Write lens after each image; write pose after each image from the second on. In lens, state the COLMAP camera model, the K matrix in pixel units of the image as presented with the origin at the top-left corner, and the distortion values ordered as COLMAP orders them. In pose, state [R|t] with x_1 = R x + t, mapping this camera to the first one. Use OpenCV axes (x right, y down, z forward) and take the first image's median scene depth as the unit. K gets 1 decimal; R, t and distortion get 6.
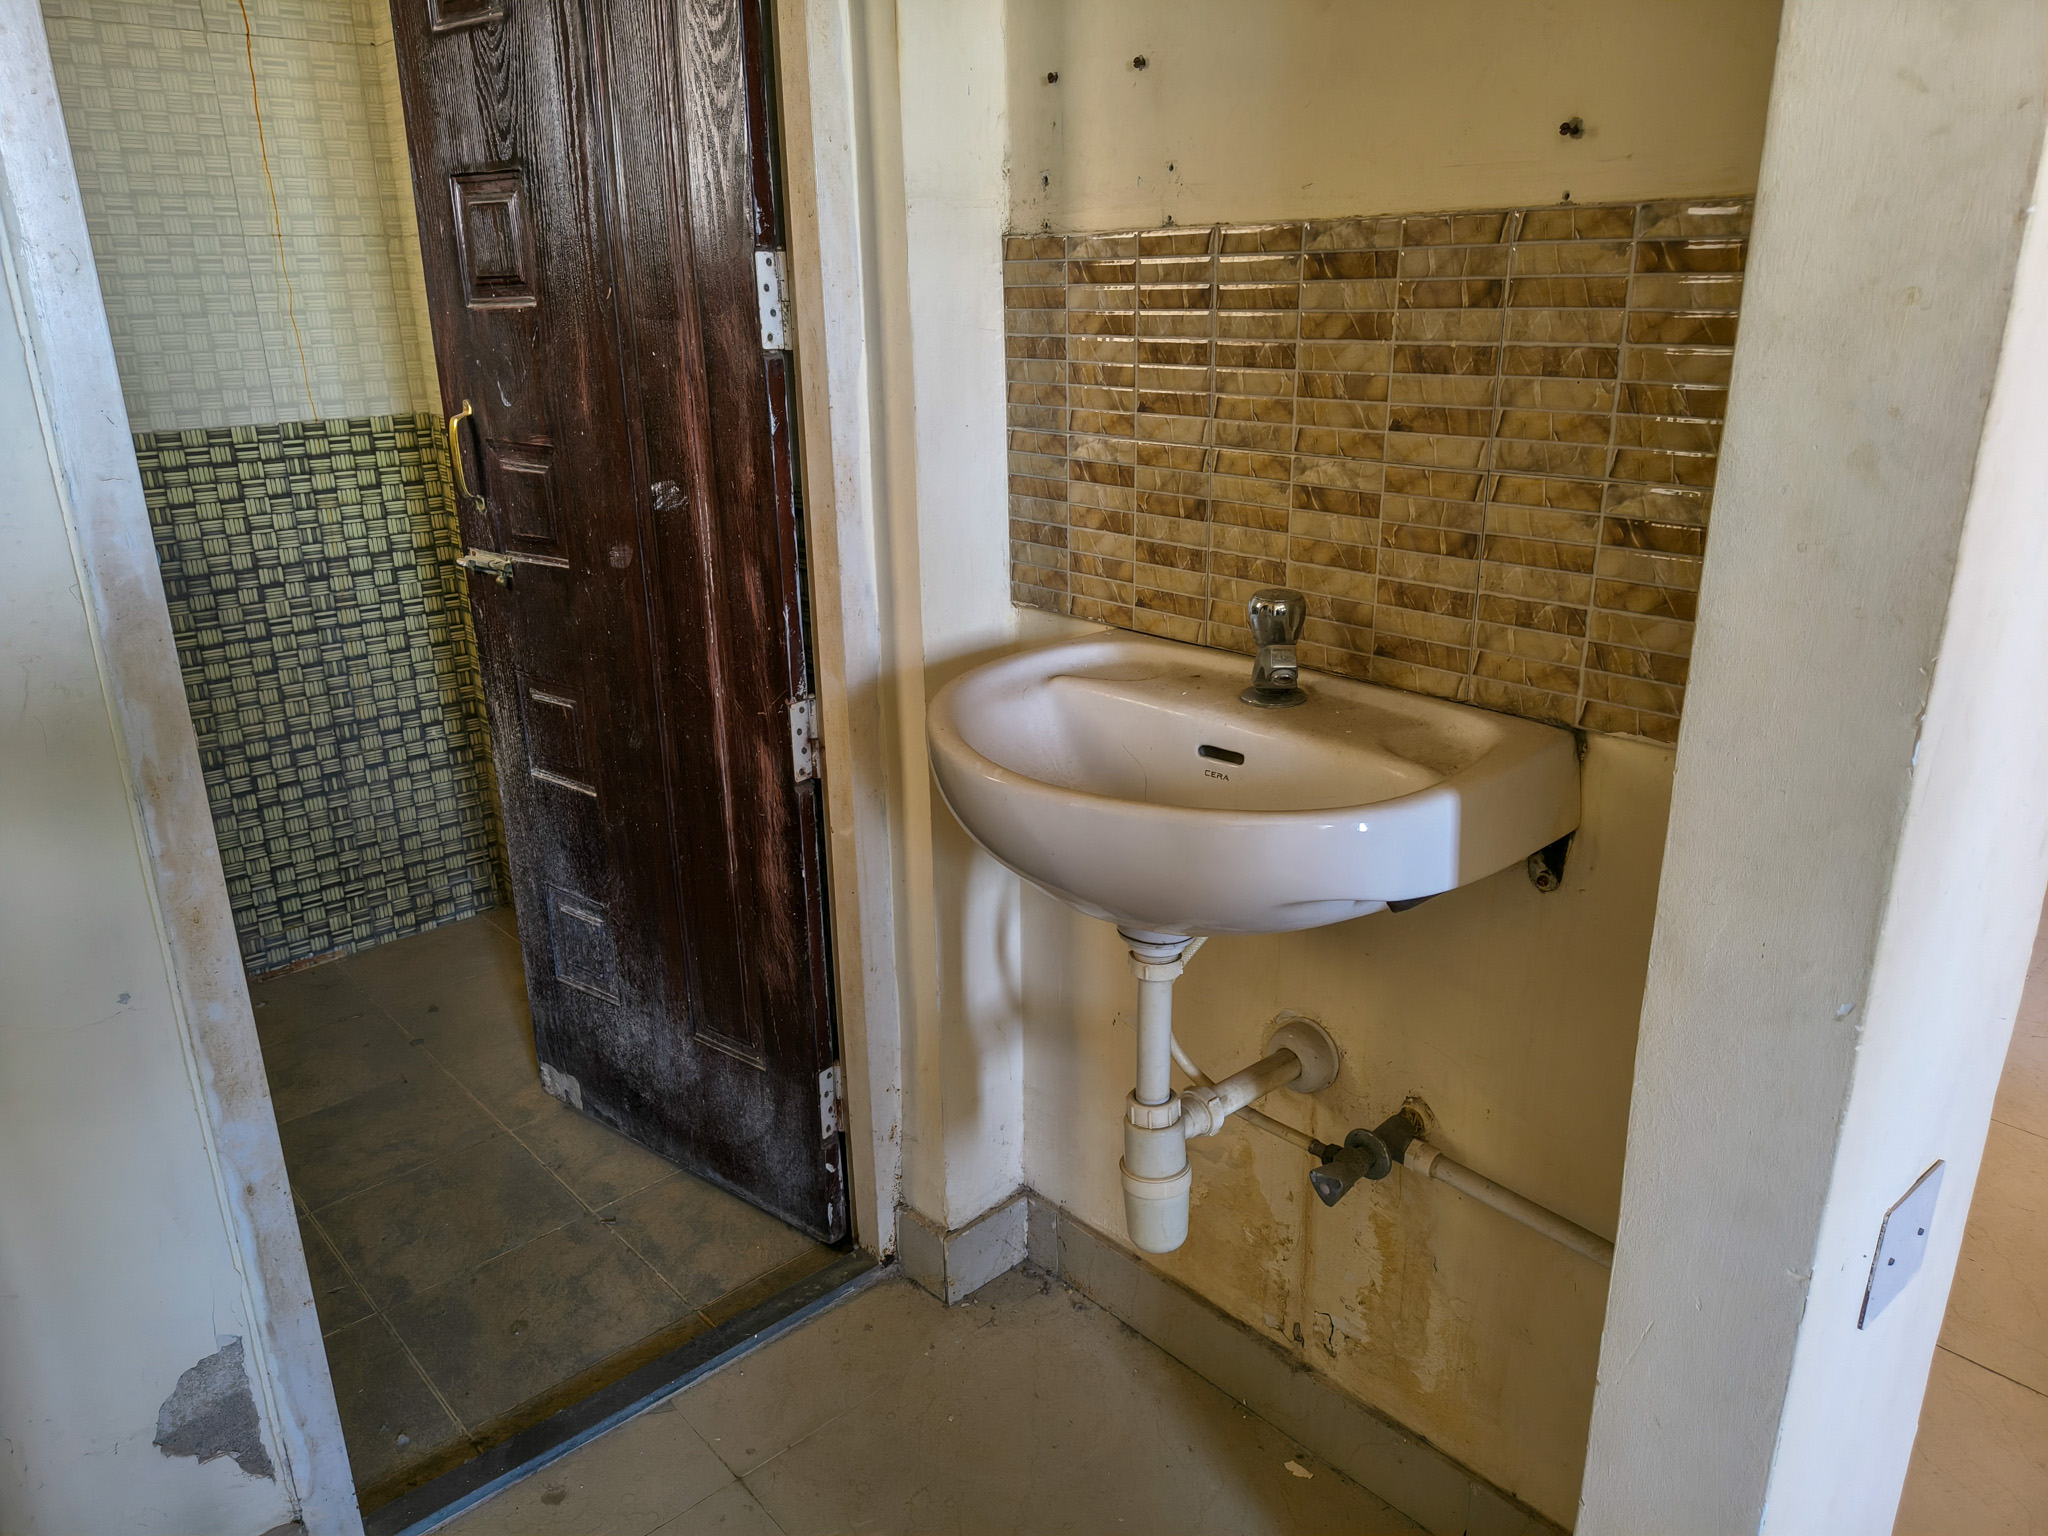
lens RADIAL K [[1406.4, 0, 1028.0], [0, 1406.4, 777.0], [0, 0, 1]] dist [0.051535, -0.063327]
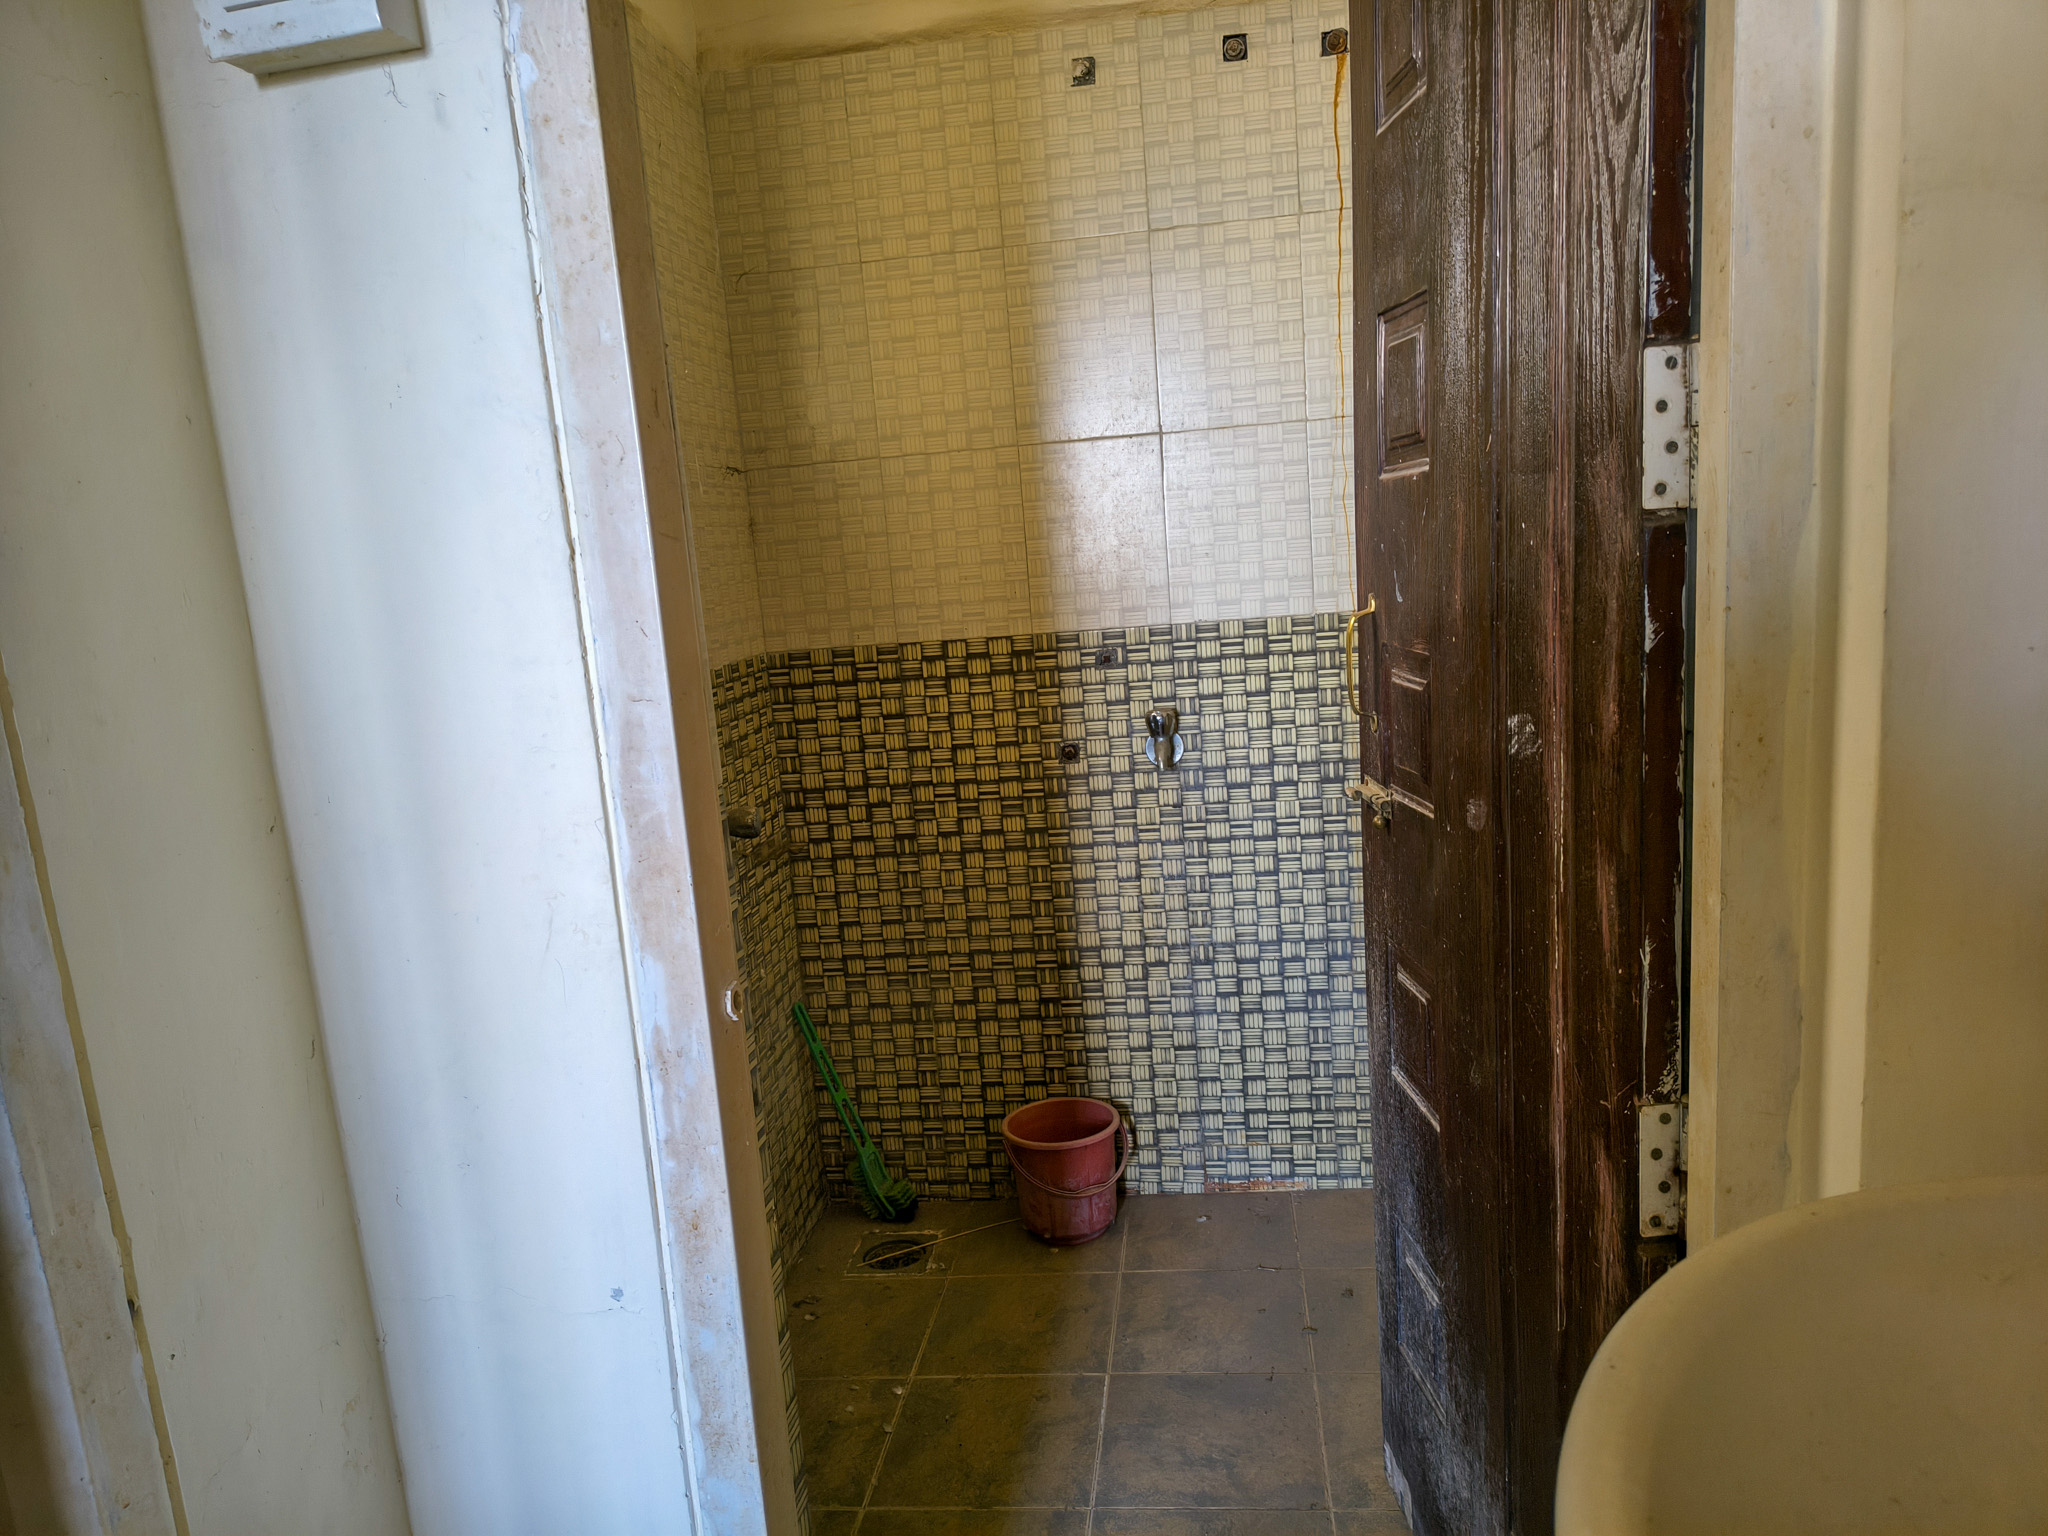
lens RADIAL K [[1406.4, 0, 1019.8], [0, 1406.4, 801.9], [0, 0, 1]] dist [0.051535, -0.063327]
pose [[0.648822, 0.108345, -0.753188, 0.075013], [-0.185130, 0.982547, -0.018139, -0.095254], [0.738077, 0.151207, 0.657555, 0.335540]]
